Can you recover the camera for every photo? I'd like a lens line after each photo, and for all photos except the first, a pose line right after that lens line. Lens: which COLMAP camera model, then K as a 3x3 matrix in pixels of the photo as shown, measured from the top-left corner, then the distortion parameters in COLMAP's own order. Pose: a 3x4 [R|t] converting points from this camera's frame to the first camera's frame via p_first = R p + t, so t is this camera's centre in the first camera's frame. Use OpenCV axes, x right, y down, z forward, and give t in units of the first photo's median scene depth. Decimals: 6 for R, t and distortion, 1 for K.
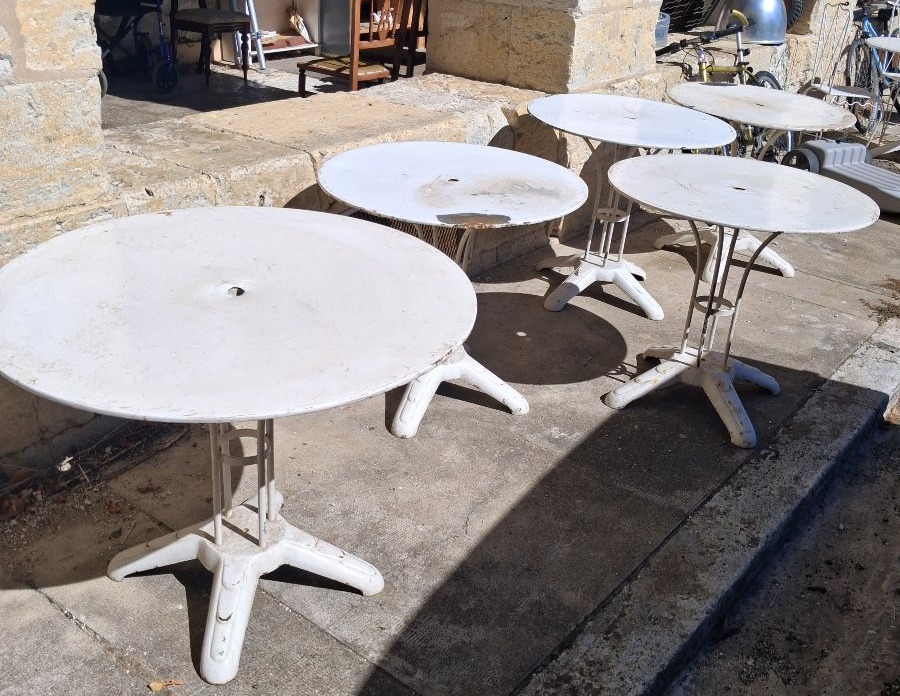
lens RADIAL K [[917.5, 0, 405.0], [0, 917.5, 355.7], [0, 0, 1]] dist [0.024930, 0.000000]
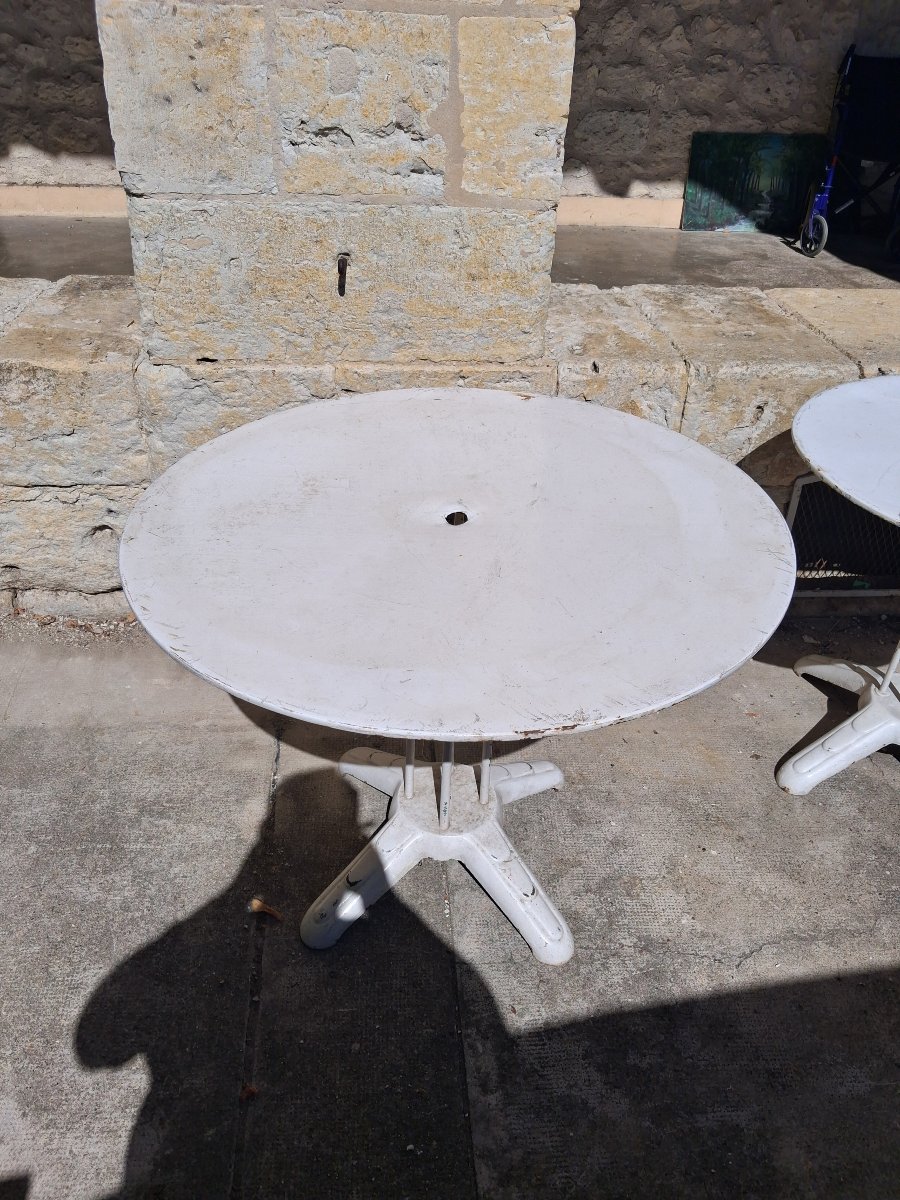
lens RADIAL K [[926.6, 0, 455.0], [0, 926.6, 620.3], [0, 0, 1]] dist [0.013898, -0.037868]
pose [[0.694327, 0.394974, -0.601586, 0.213226], [-0.327916, 0.917746, 0.224083, -0.114742], [0.640610, 0.041683, 0.766734, 0.302590]]
